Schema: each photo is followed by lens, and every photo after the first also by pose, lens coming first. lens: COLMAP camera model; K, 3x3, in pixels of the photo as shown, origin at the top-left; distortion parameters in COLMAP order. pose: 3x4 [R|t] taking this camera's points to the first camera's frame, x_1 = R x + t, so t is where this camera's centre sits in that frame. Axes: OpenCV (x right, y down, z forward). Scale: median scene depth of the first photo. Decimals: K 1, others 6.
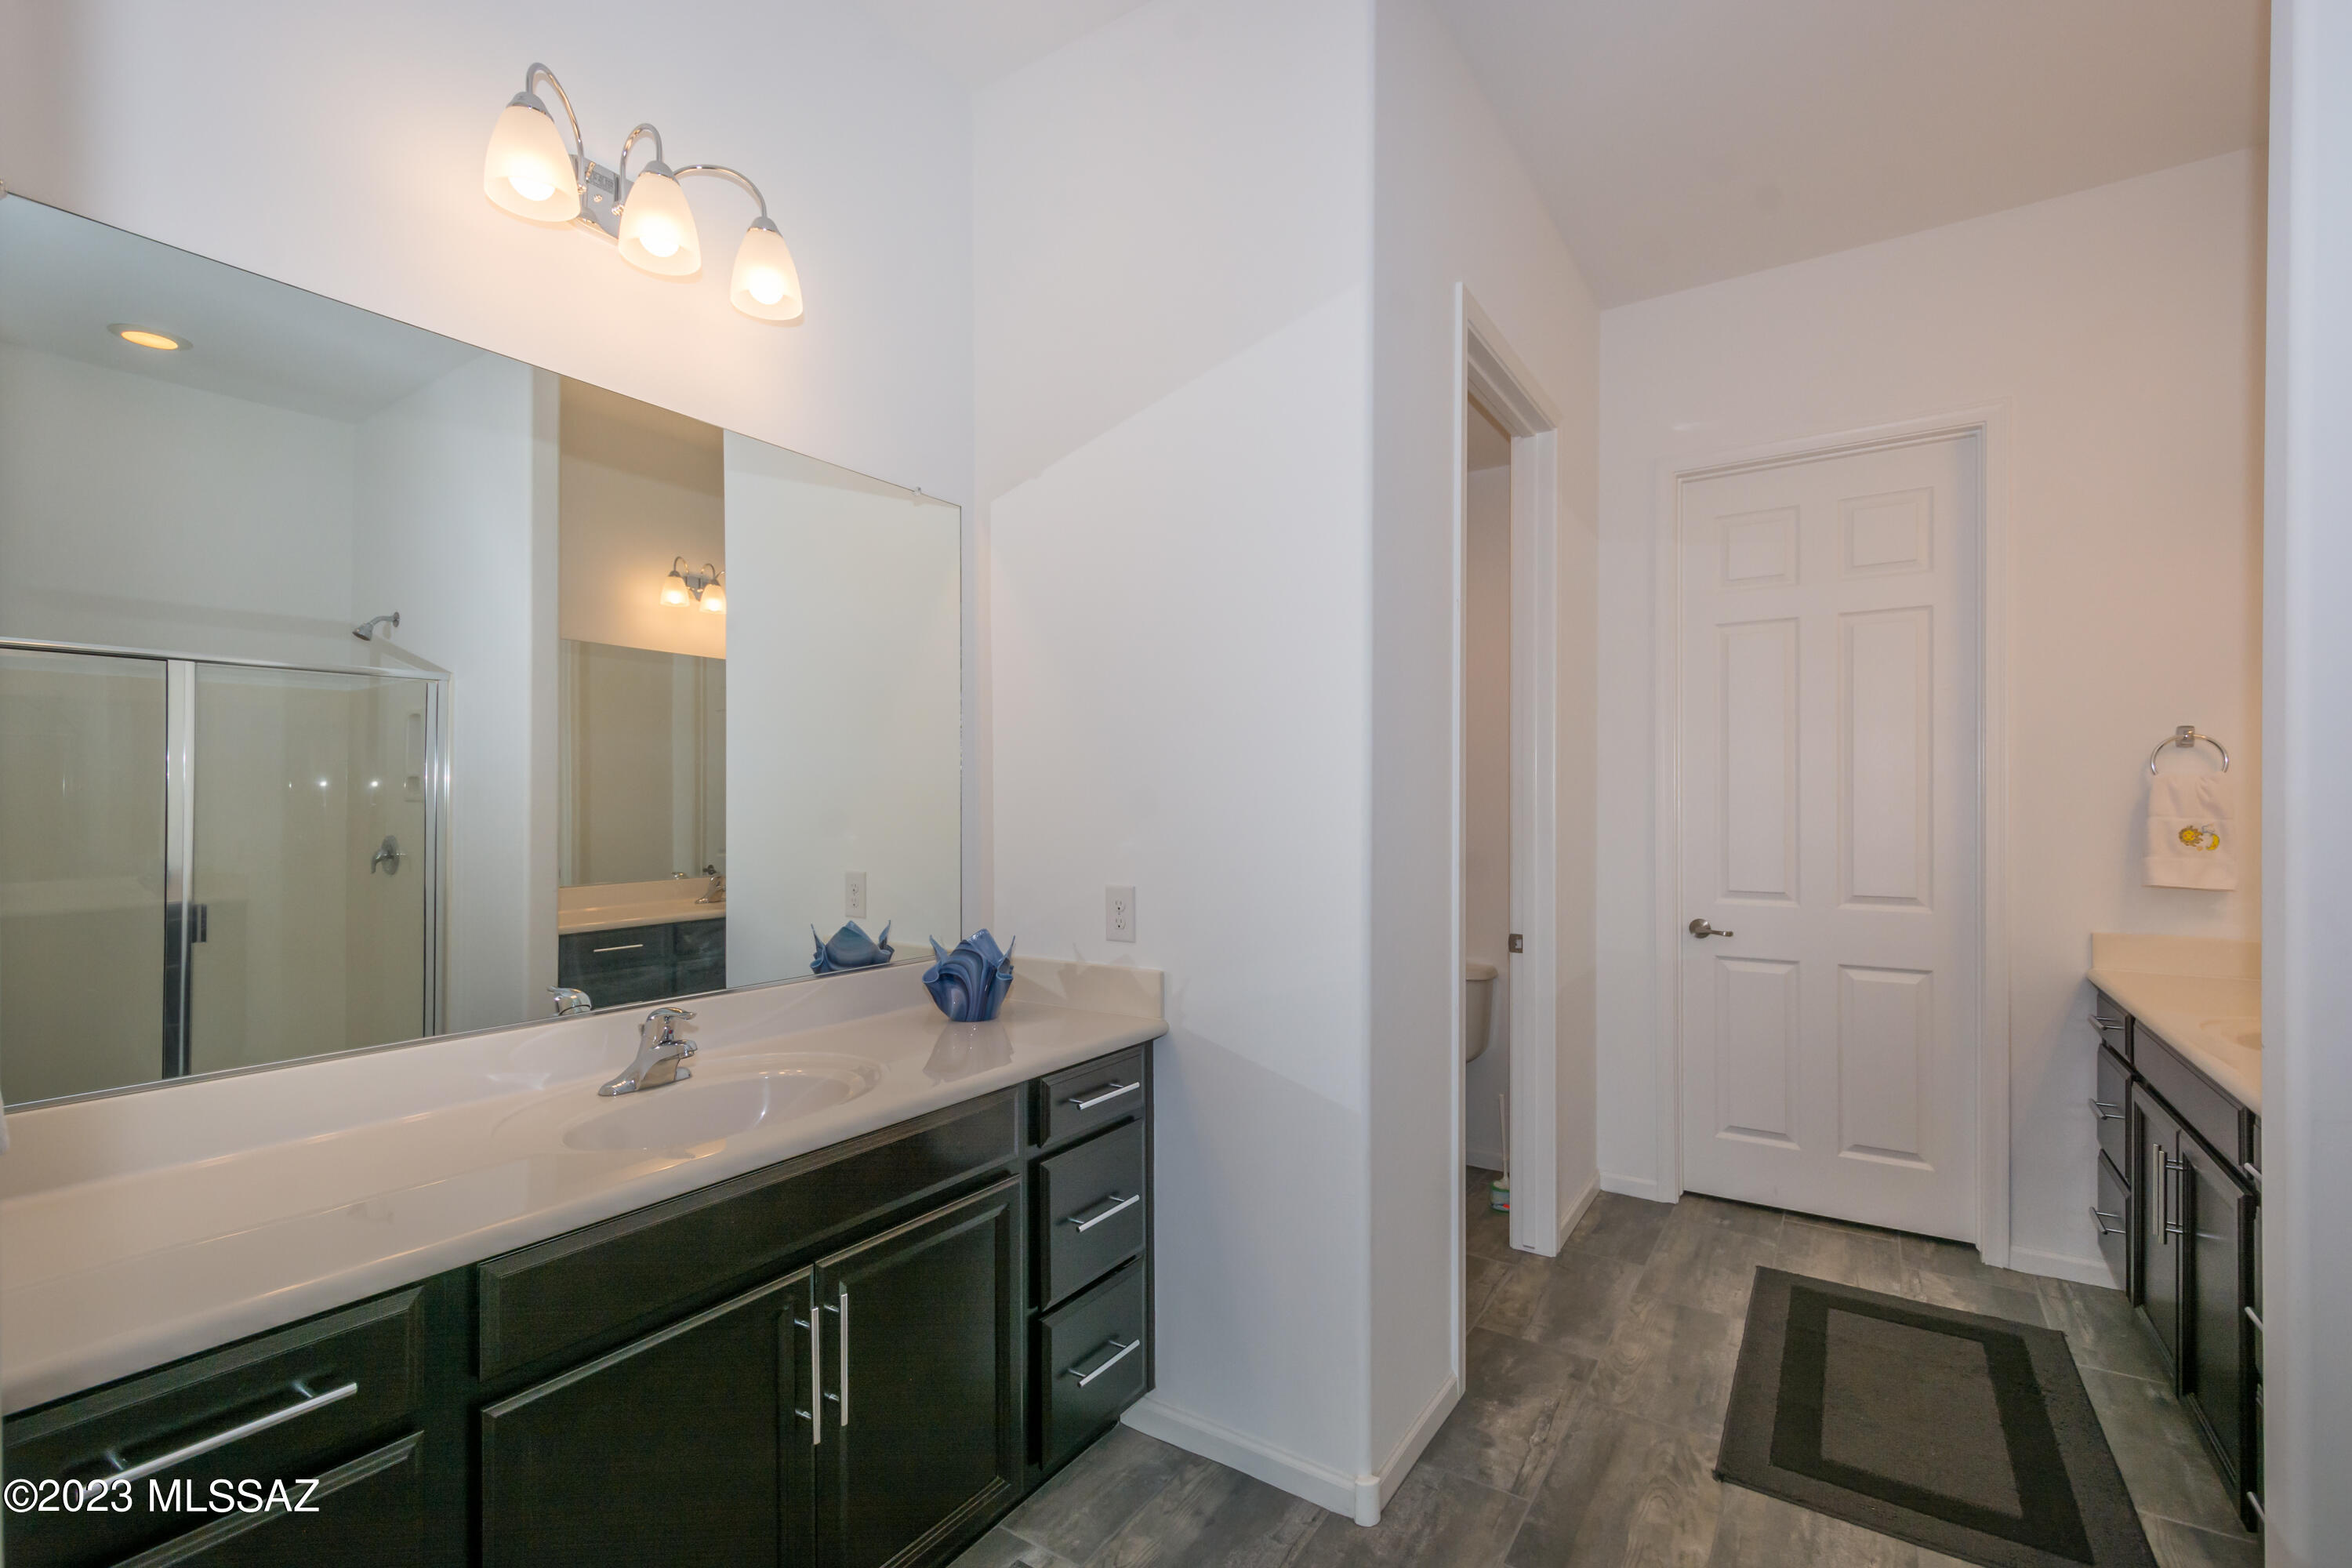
lens RADIAL K [[1020.8, 0, 1204.2], [0, 1020.8, 792.9], [0, 0, 1]] dist [0.002157, 0.000124]
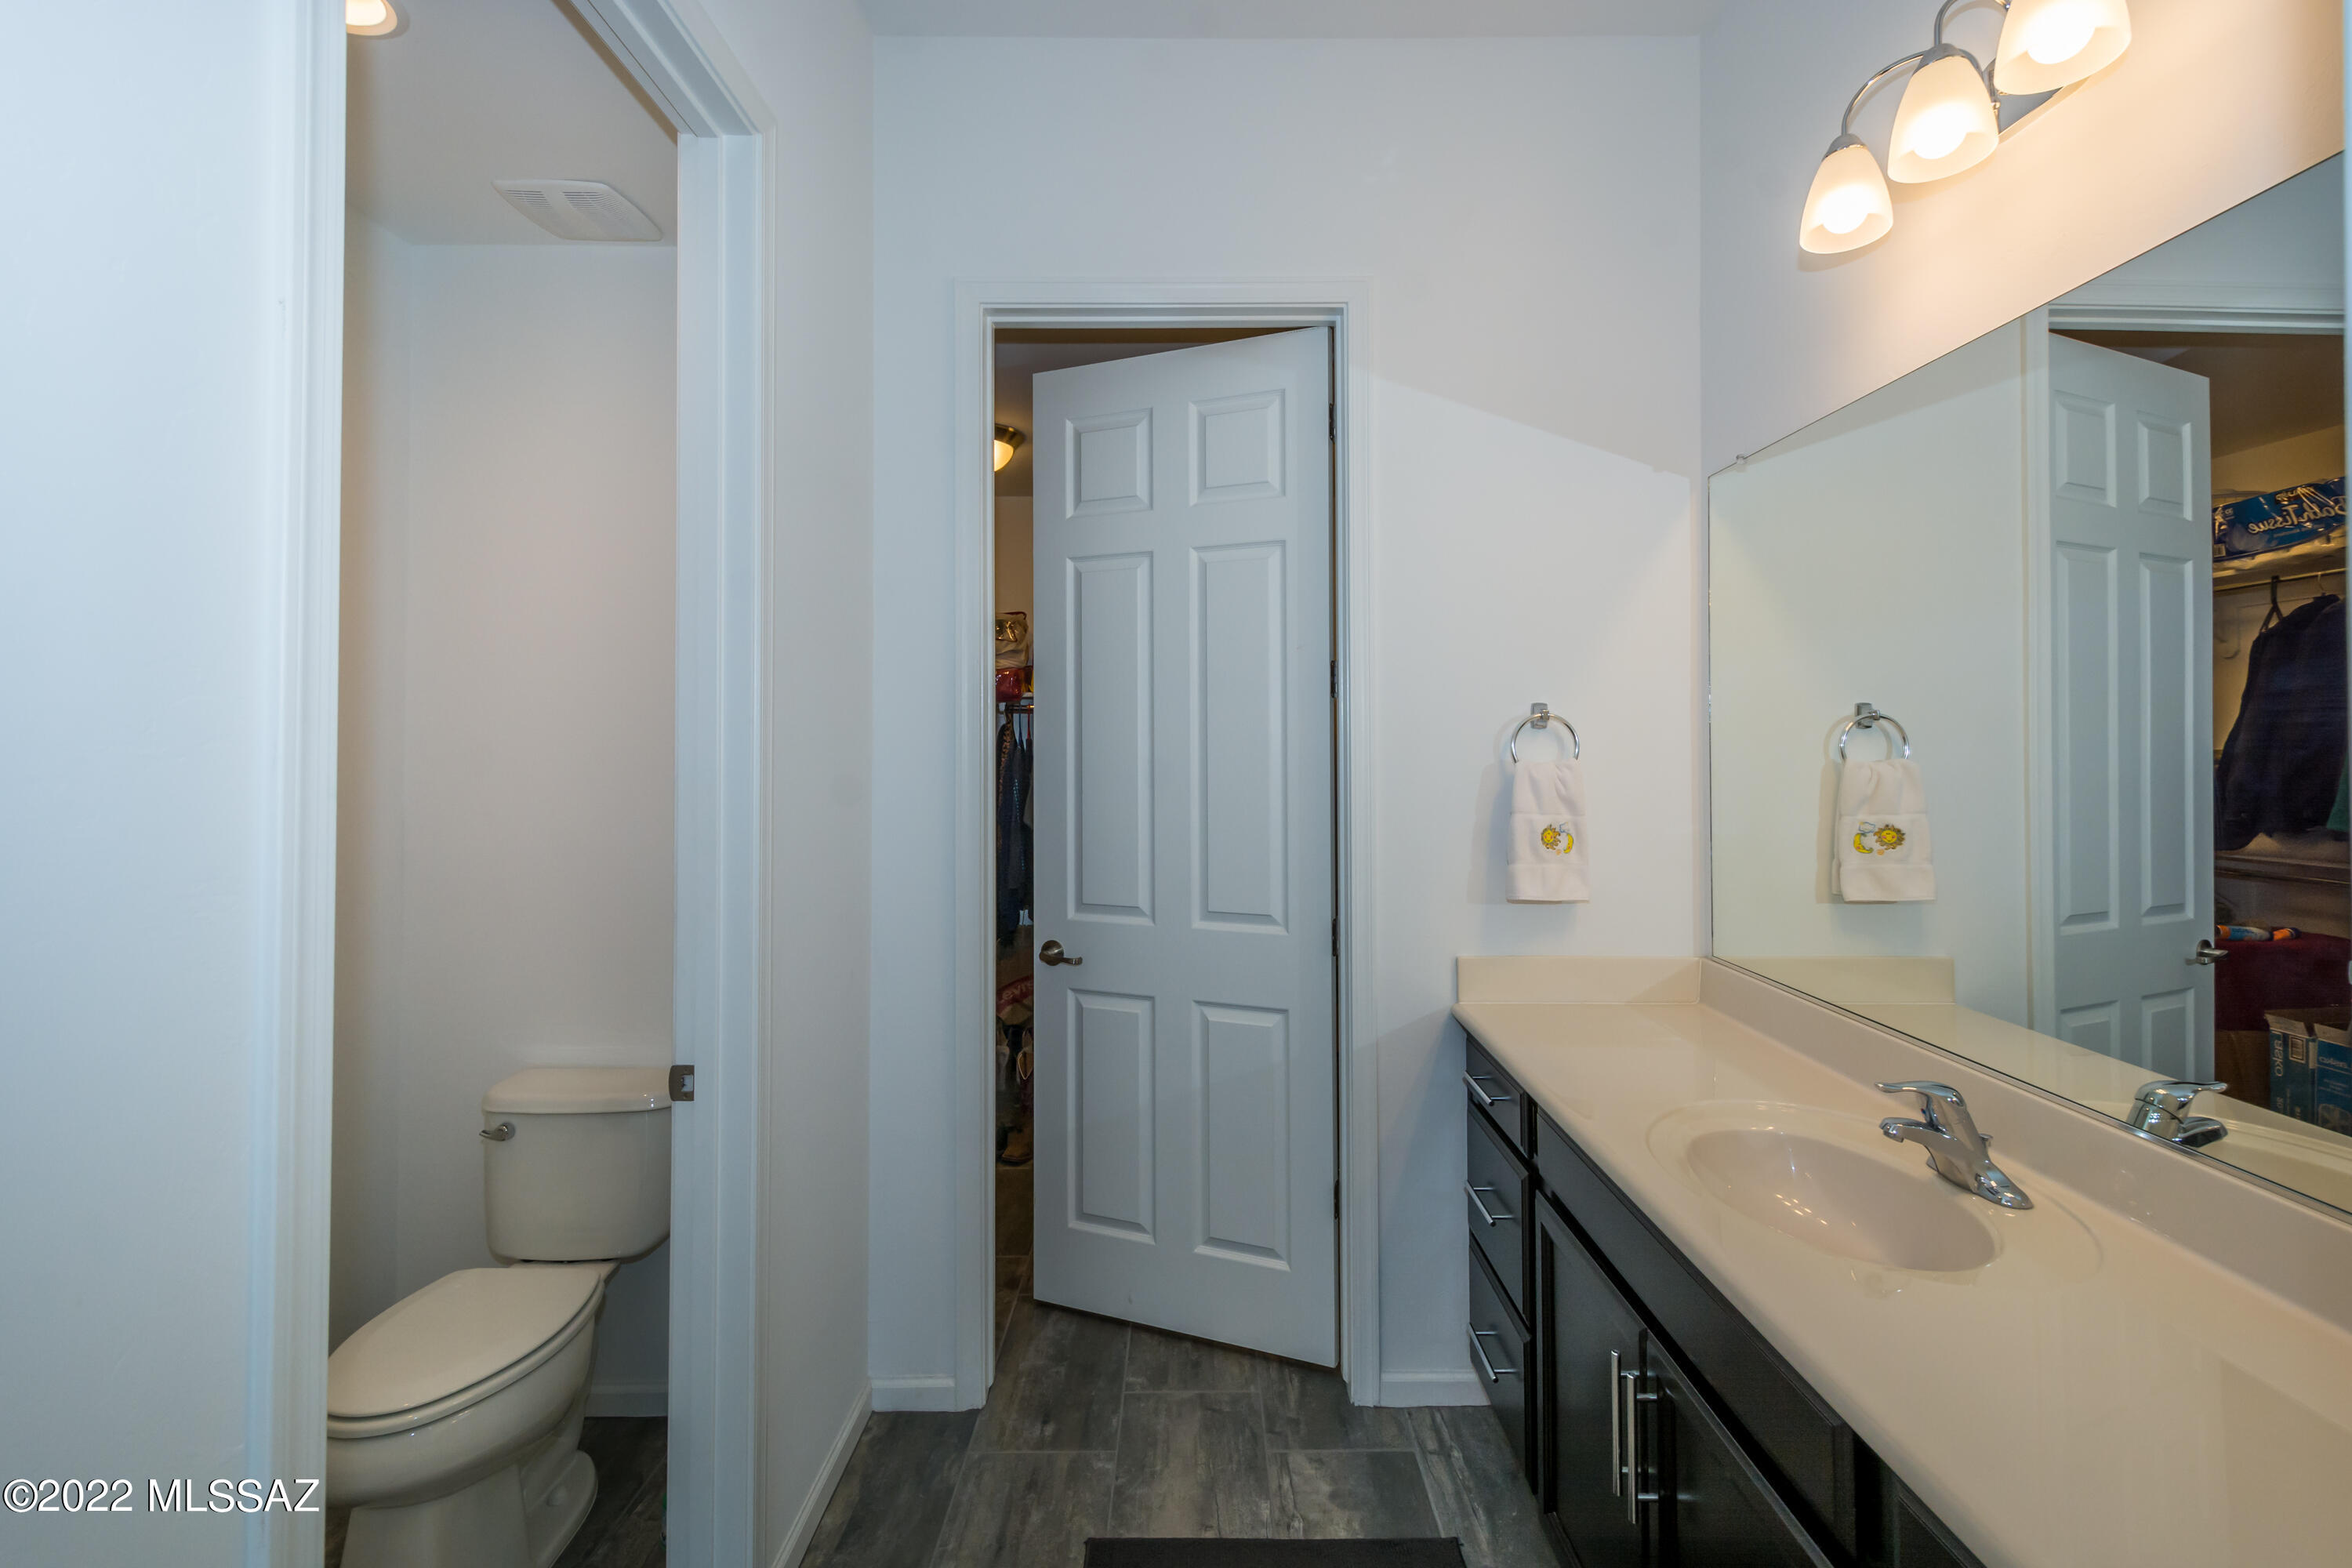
lens RADIAL K [[1020.8, 0, 1204.2], [0, 1020.8, 792.9], [0, 0, 1]] dist [0.002157, 0.000124]
pose [[0.830467, -0.027224, 0.556402, 0.264539], [-0.000366, 0.998778, 0.049416, -0.033096], [-0.557068, -0.041242, 0.829442, 0.457518]]
